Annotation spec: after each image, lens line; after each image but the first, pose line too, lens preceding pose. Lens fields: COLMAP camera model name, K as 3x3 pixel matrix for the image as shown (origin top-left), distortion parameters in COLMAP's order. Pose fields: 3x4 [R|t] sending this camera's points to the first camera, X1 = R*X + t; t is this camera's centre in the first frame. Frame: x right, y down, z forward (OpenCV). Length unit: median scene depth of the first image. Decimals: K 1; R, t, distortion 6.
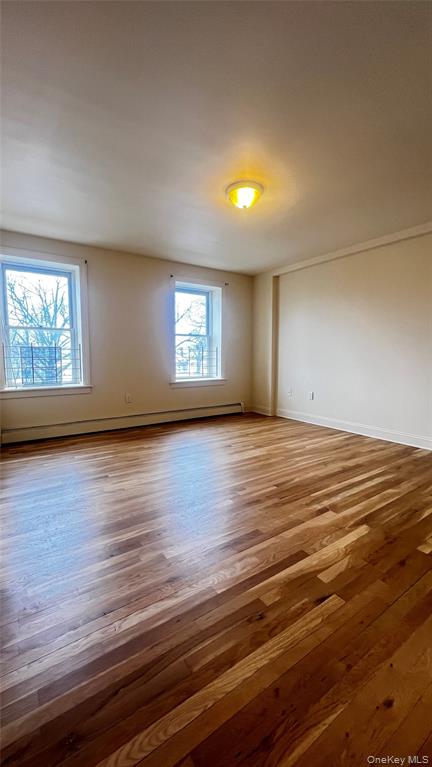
lens RADIAL K [[310.1, 0, 216.0], [0, 310.1, 383.5], [0, 0, 1]] dist [-0.003818, 0.000289]
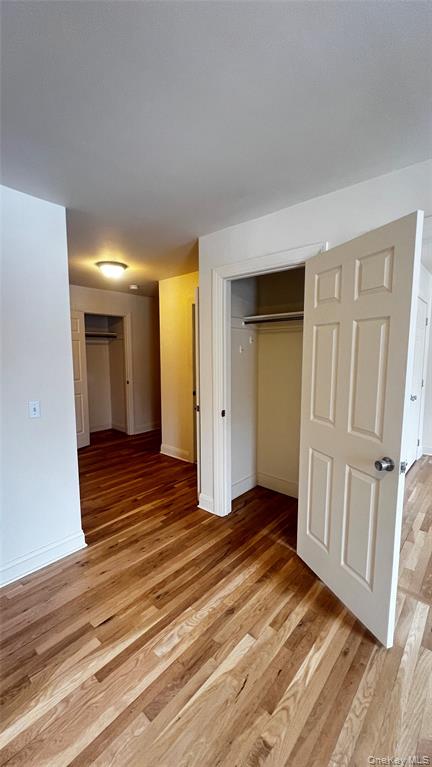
lens RADIAL K [[310.1, 0, 216.0], [0, 310.1, 383.5], [0, 0, 1]] dist [-0.003818, 0.000289]
pose [[-0.970577, 0.029505, -0.238976, 0.108479], [-0.020097, 0.979075, 0.202503, -0.292600], [0.239951, 0.201347, -0.949675, 1.215120]]
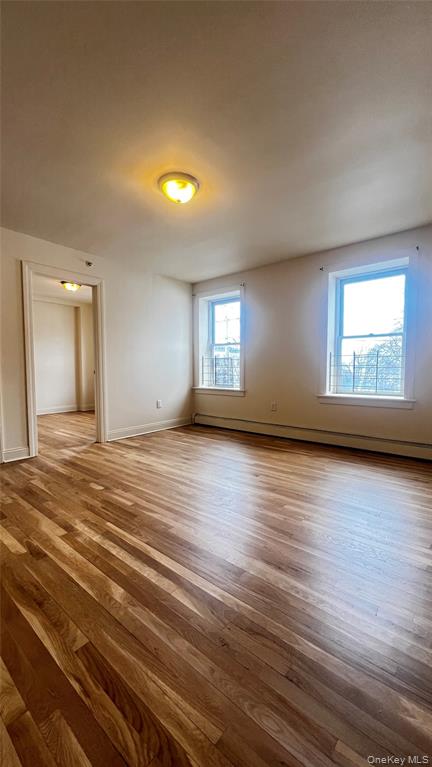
lens RADIAL K [[310.1, 0, 216.0], [0, 310.1, 383.5], [0, 0, 1]] dist [-0.003818, 0.000289]
pose [[0.264898, 0.050605, -0.962948, 1.189181], [-0.087582, 0.995757, 0.028236, -0.071850], [0.960291, 0.076857, 0.268207, 1.026381]]
